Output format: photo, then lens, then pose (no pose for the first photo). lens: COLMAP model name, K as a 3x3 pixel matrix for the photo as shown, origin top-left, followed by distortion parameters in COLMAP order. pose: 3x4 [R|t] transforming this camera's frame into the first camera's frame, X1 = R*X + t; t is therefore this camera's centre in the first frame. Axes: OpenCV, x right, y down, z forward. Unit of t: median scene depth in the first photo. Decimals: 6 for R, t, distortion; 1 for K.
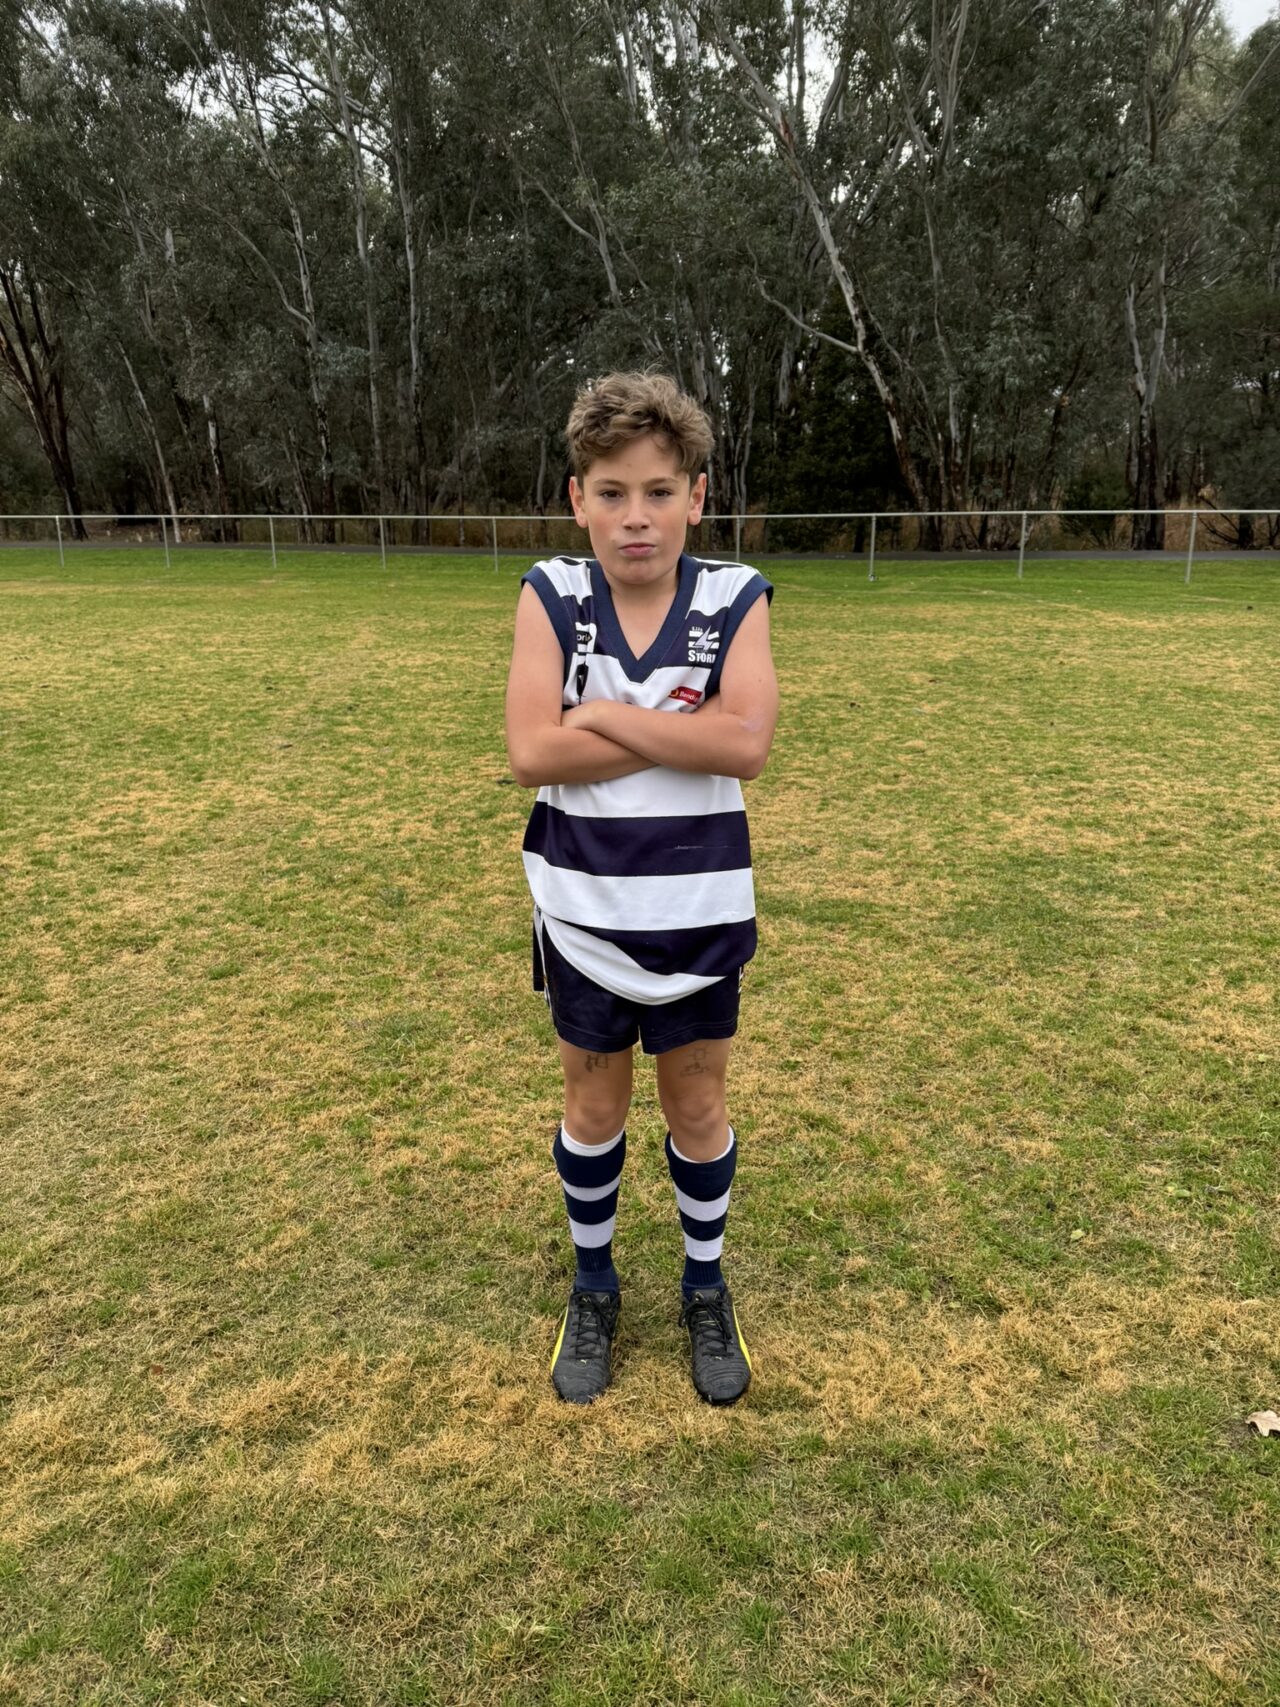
lens RADIAL K [[1245.2, 0, 642.1], [0, 1245.2, 834.3], [0, 0, 1]] dist [0.019011, -0.021717]
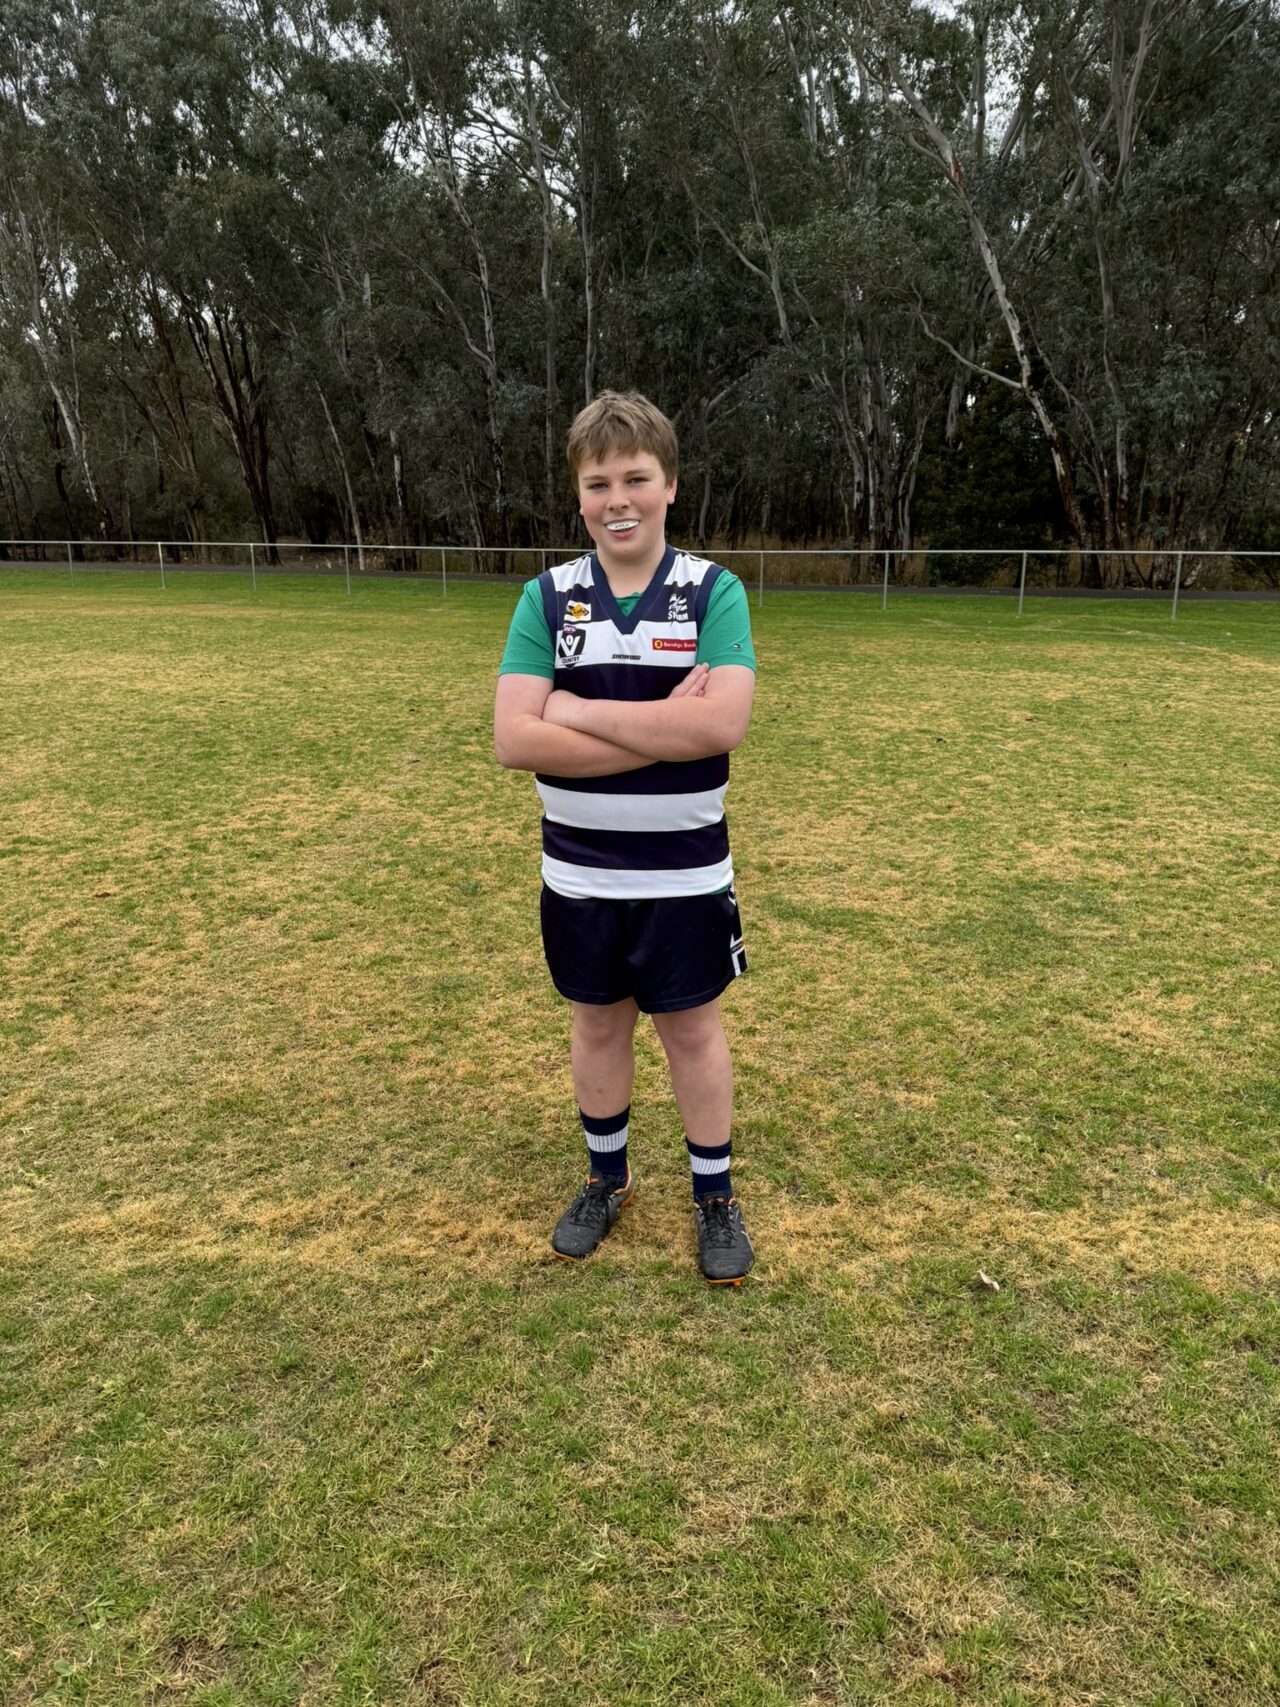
lens RADIAL K [[1245.0, 0, 633.7], [0, 1245.0, 853.2], [0, 0, 1]] dist [0.030609, -0.040390]
pose [[0.989766, 0.045135, -0.135374, 0.098749], [-0.046157, 0.998924, -0.004417, 0.013205], [0.135029, 0.010620, 0.990785, -0.136079]]
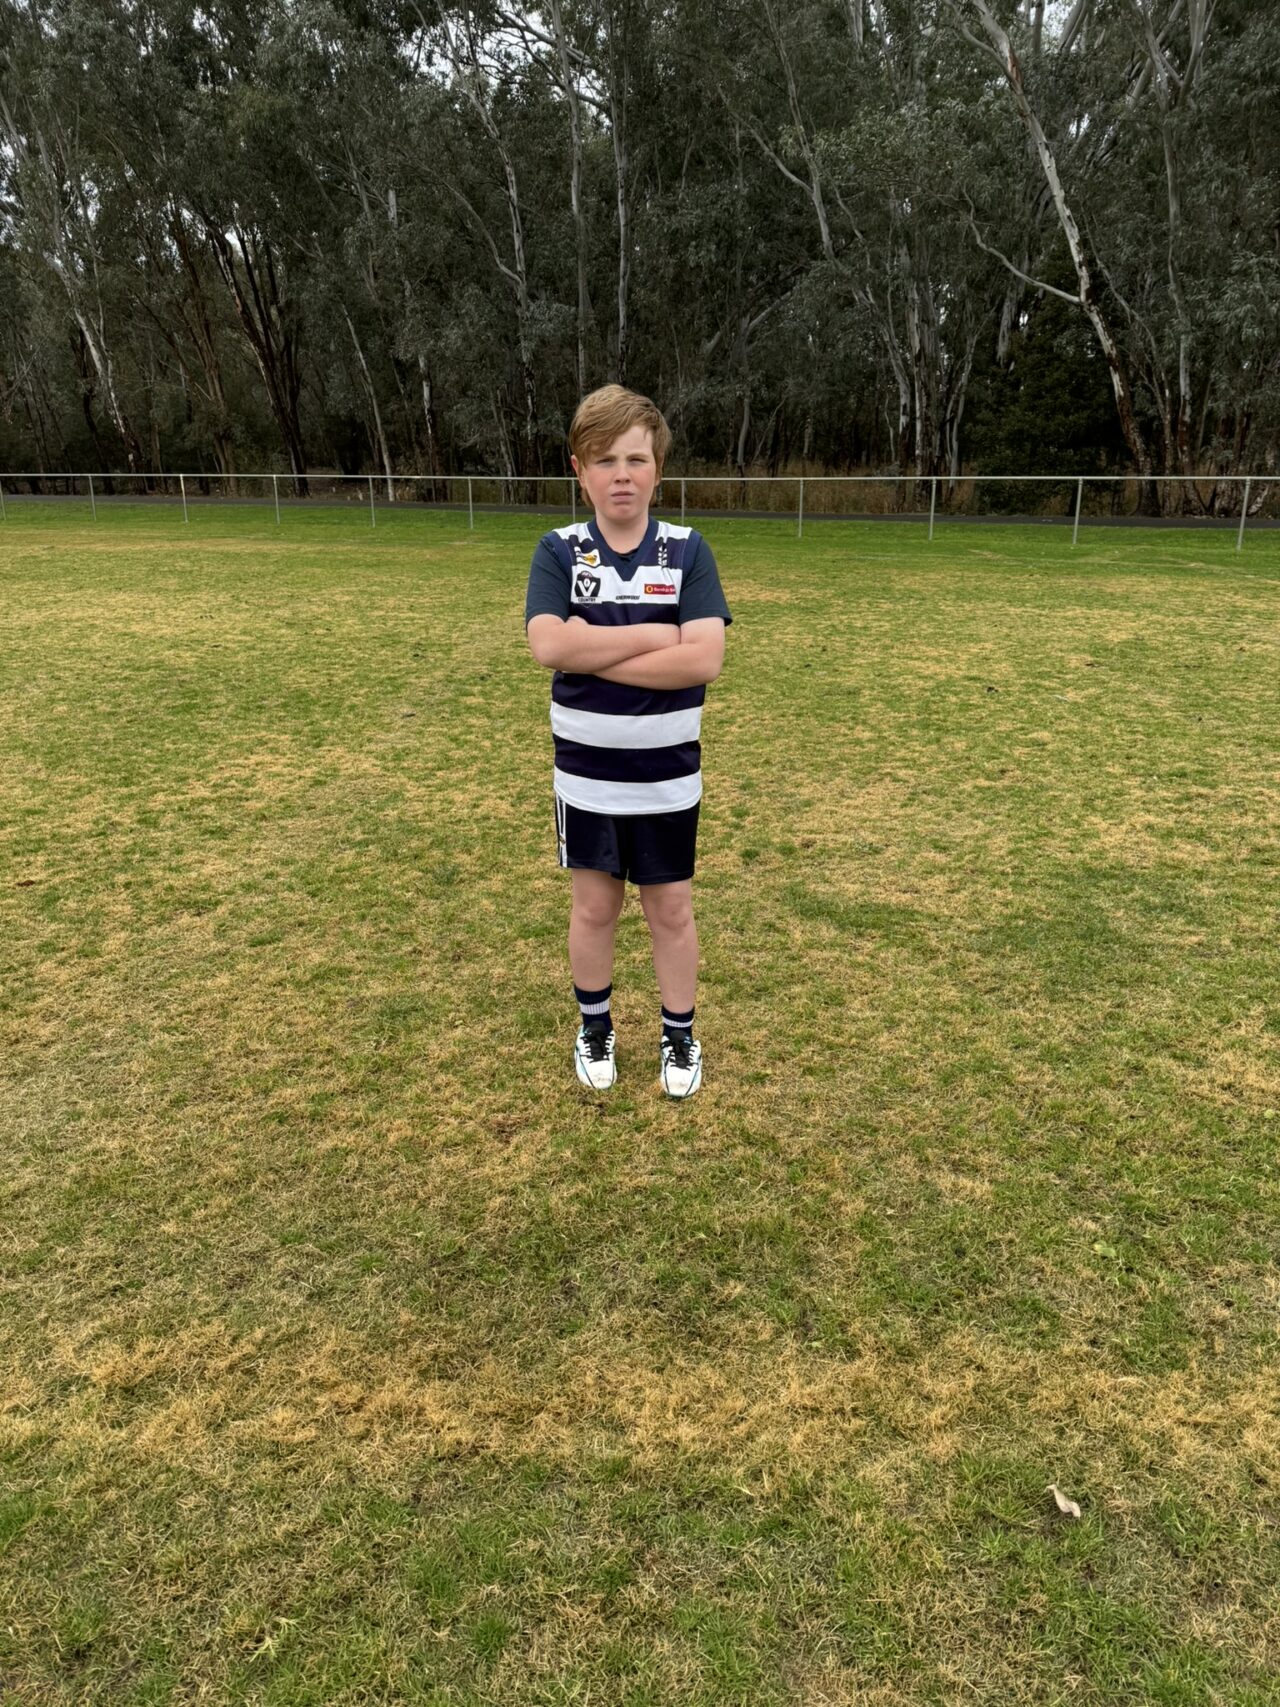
lens RADIAL K [[1245.0, 0, 633.7], [0, 1245.0, 853.2], [0, 0, 1]] dist [0.030609, -0.040390]
pose [[0.984976, 0.055072, -0.163676, 0.105018], [-0.047530, 0.997635, 0.049646, -0.022513], [0.166023, -0.041121, 0.985264, 0.007102]]
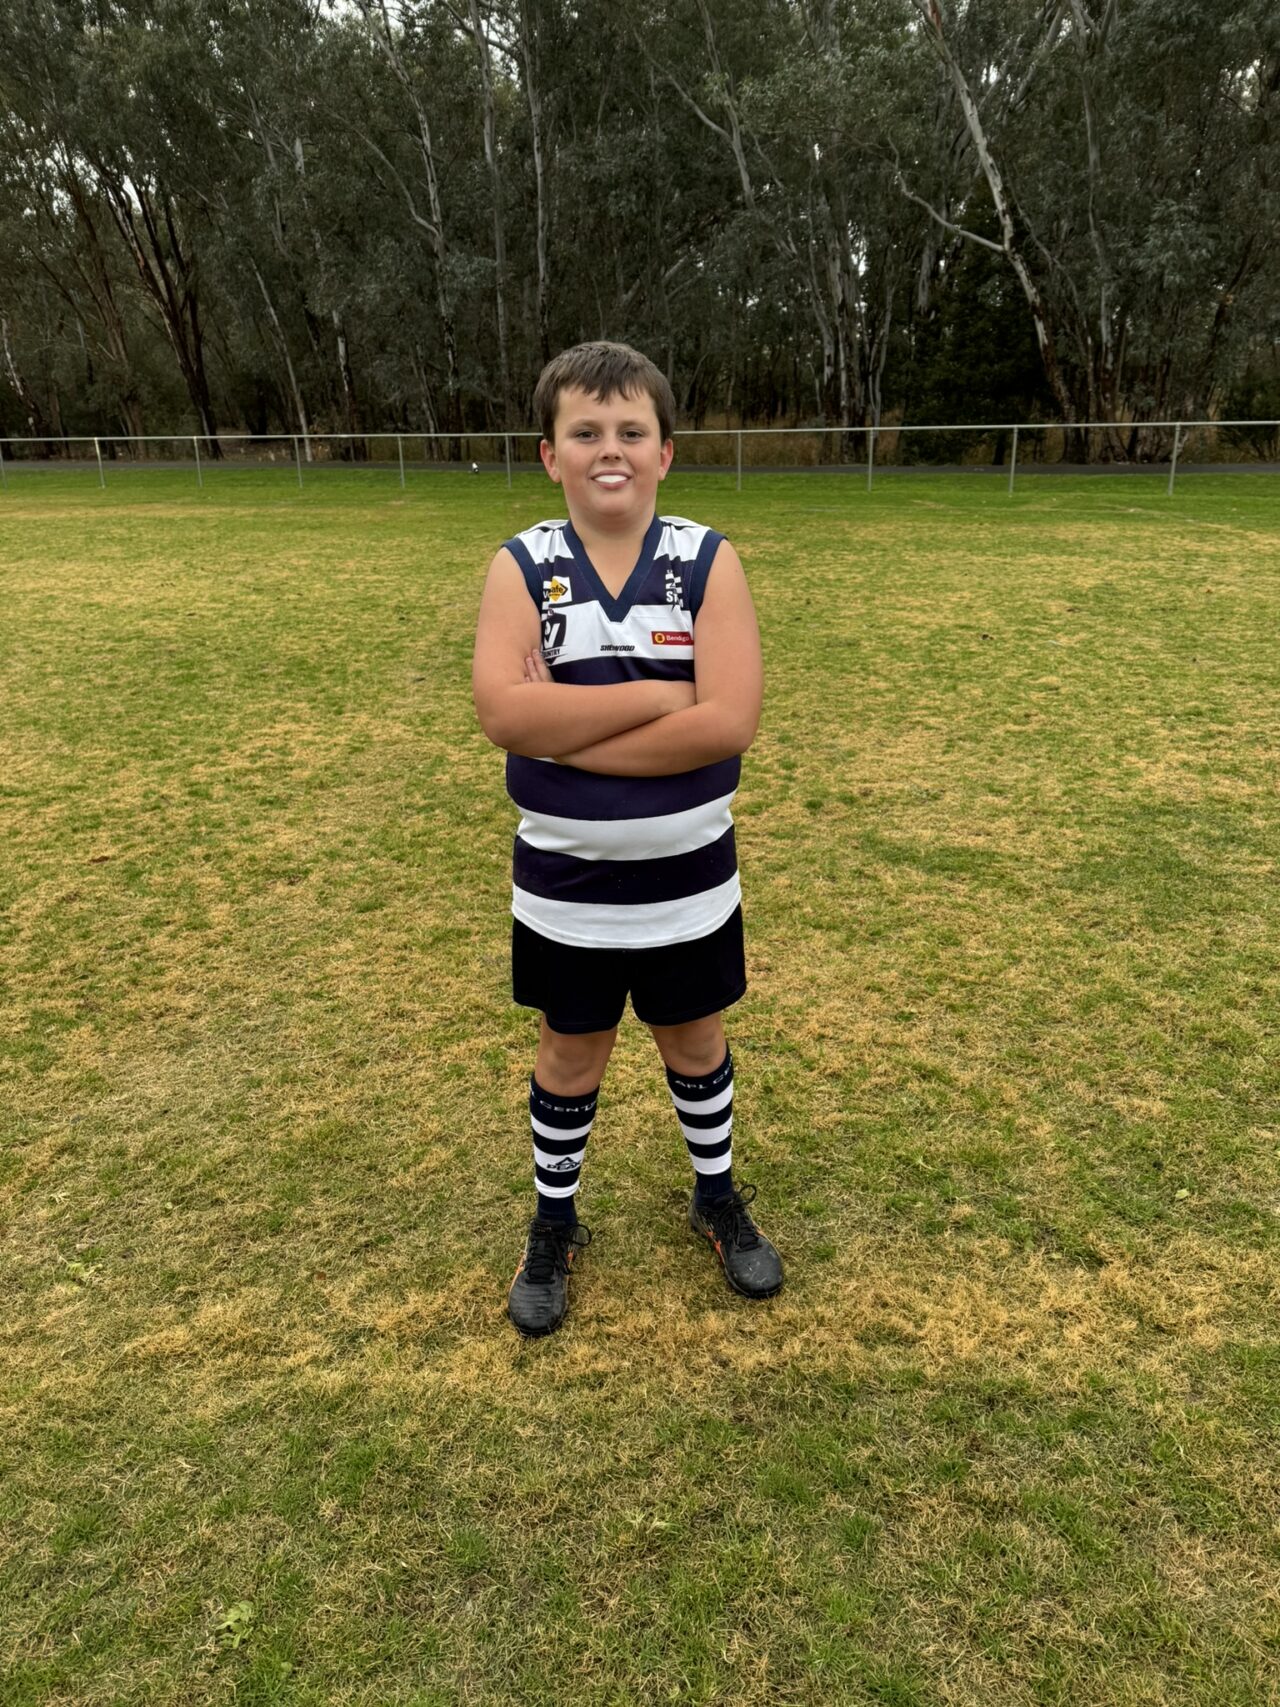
lens RADIAL K [[1247.5, 0, 639.3], [0, 1247.5, 850.1], [0, 0, 1]] dist [0.021978, -0.026925]
pose [[0.995019, 0.021721, -0.097290, -0.001342], [-0.014168, 0.996879, 0.077664, -0.016660], [0.098674, -0.075899, 0.992221, -0.021760]]
